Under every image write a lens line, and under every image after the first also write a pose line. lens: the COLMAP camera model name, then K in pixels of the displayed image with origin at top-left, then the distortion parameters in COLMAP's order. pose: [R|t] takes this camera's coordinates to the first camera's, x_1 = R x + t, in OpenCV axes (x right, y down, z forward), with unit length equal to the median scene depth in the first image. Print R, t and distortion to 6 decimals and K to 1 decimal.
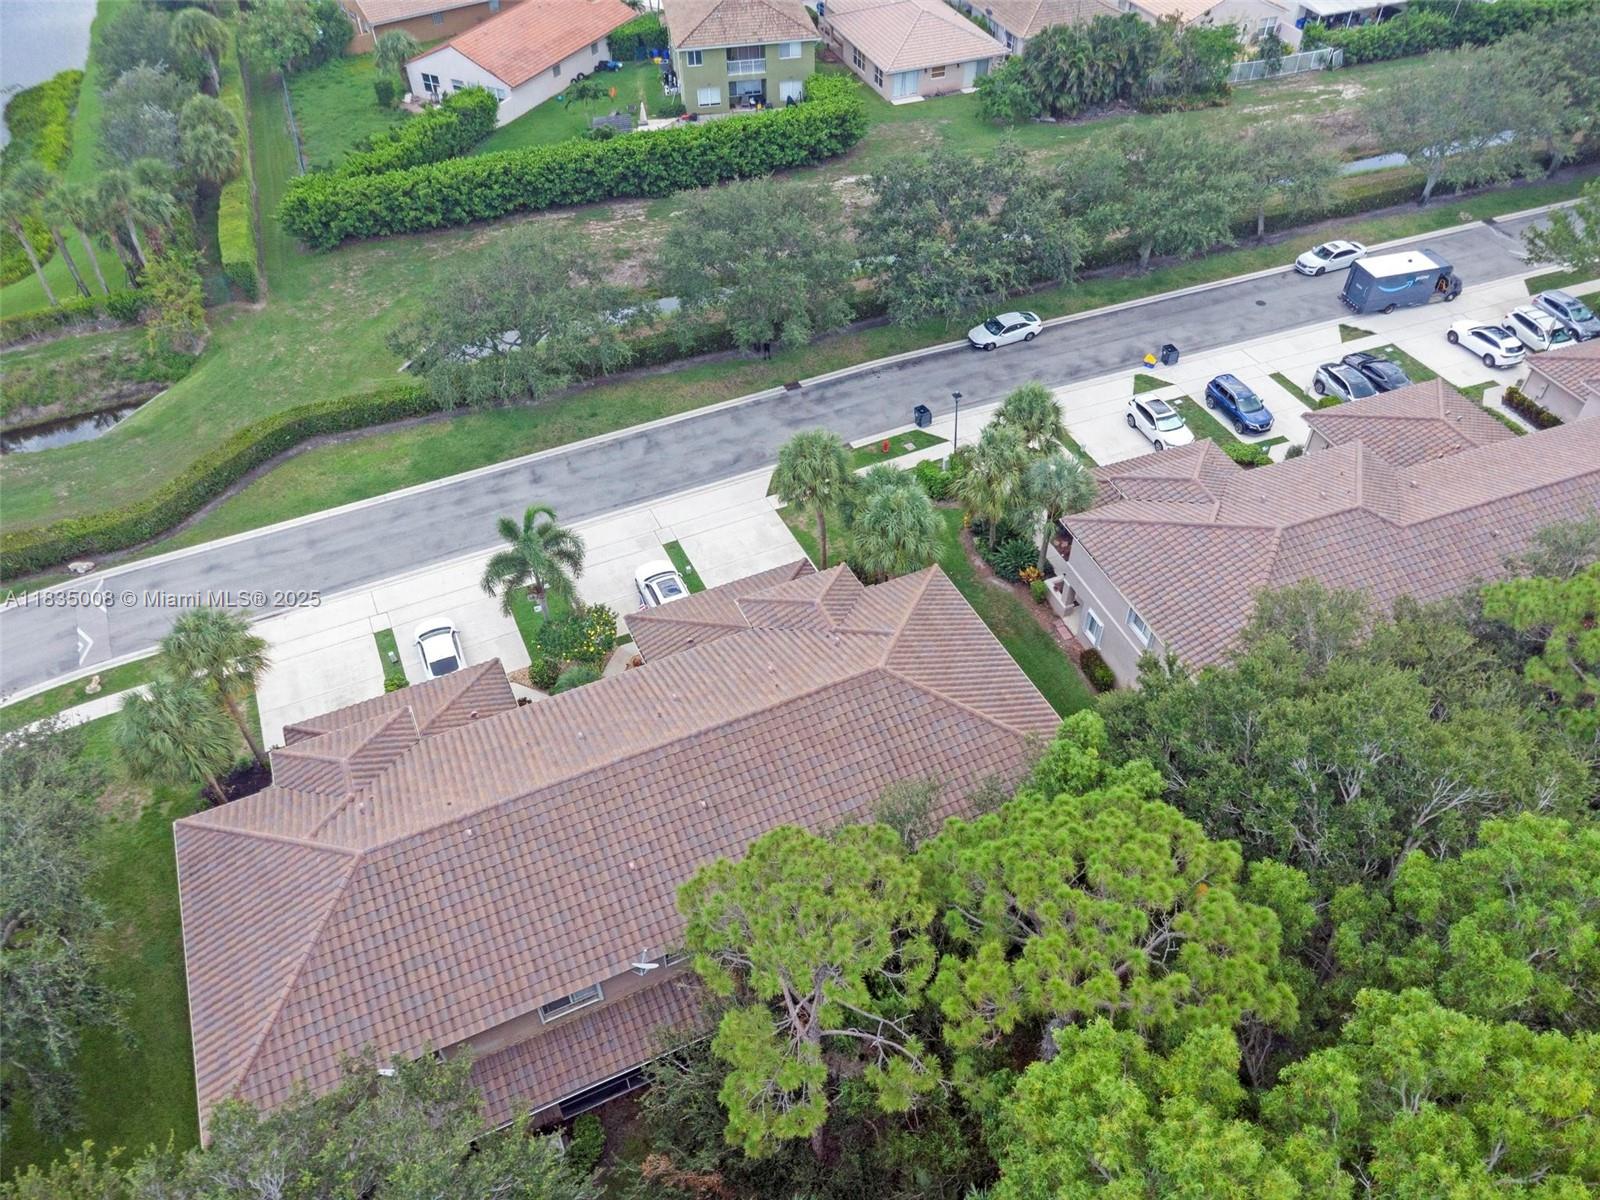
lens RADIAL K [[1134.9, 0, 800.0], [0, 1134.9, 600.0], [0, 0, 1]] dist [0.000787, 0.001062]
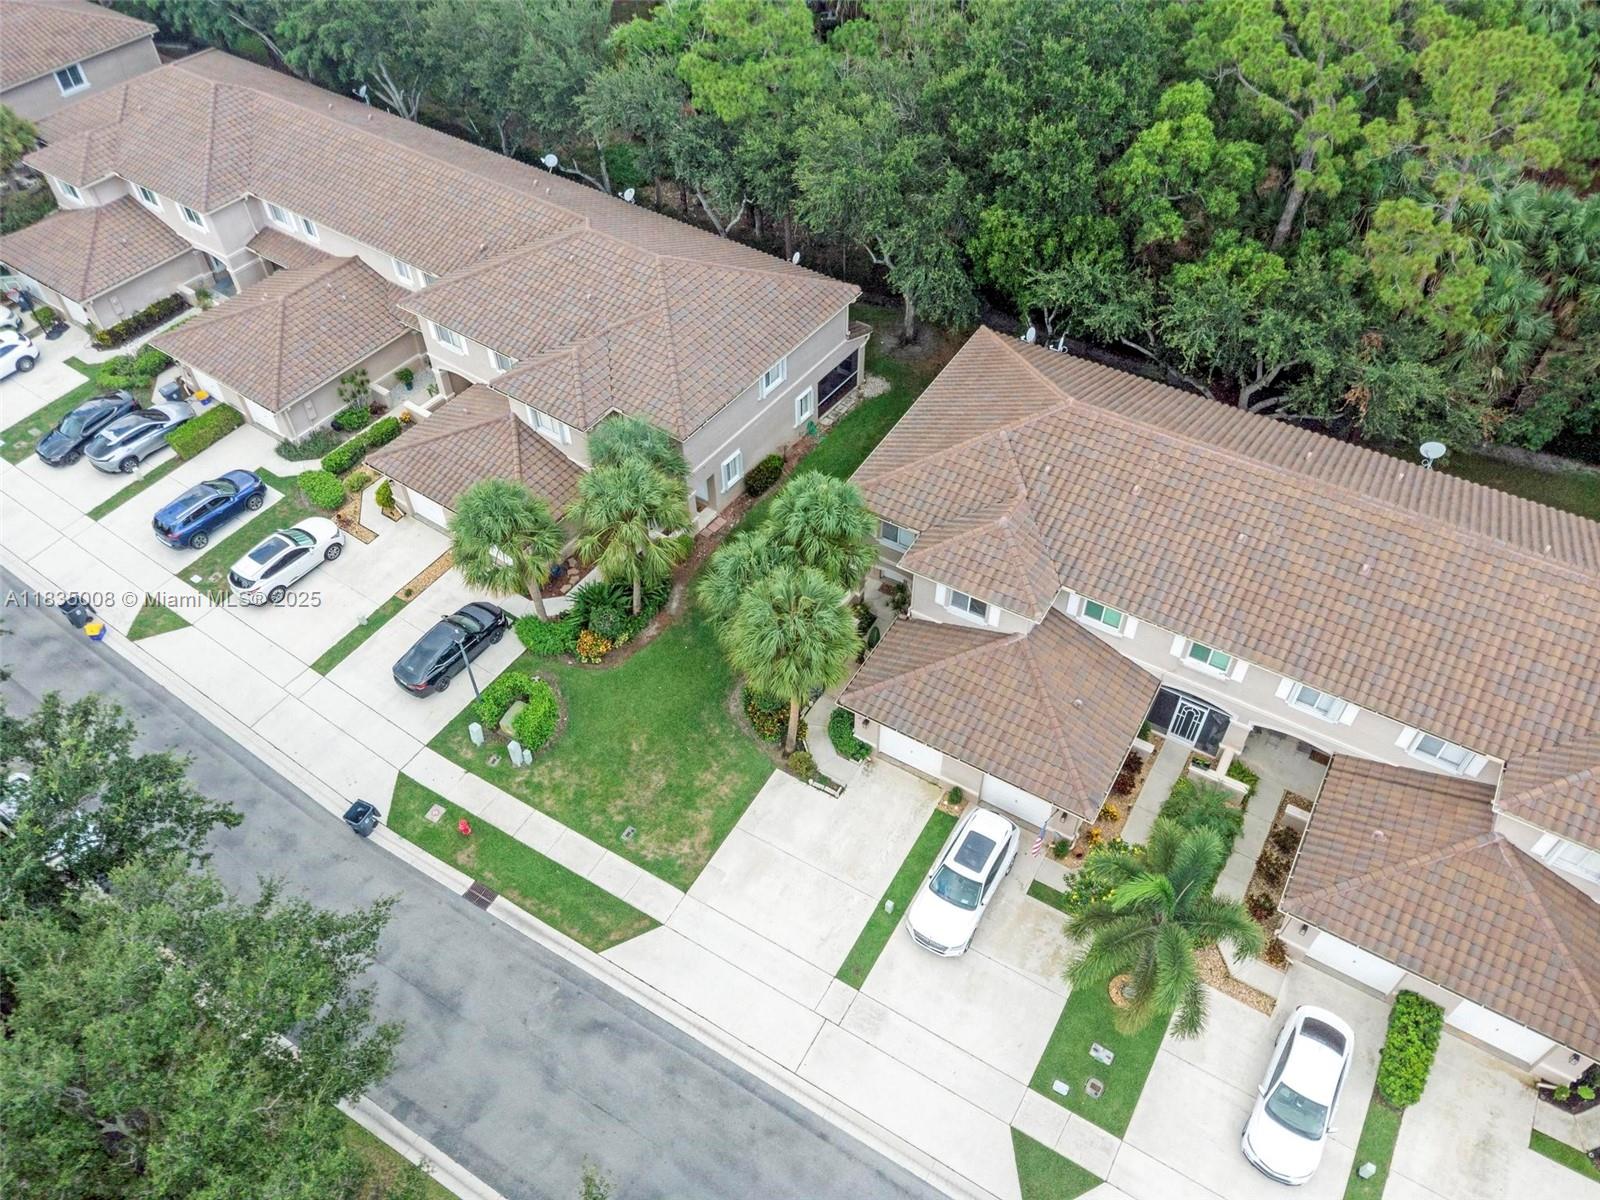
lens RADIAL K [[1134.9, 0, 800.0], [0, 1134.9, 600.0], [0, 0, 1]] dist [0.000787, 0.001062]
pose [[-0.566719, -0.591308, 0.573746, -0.290291], [0.593833, 0.189573, 0.781936, -0.509437], [-0.571132, 0.783848, 0.243704, 0.646087]]
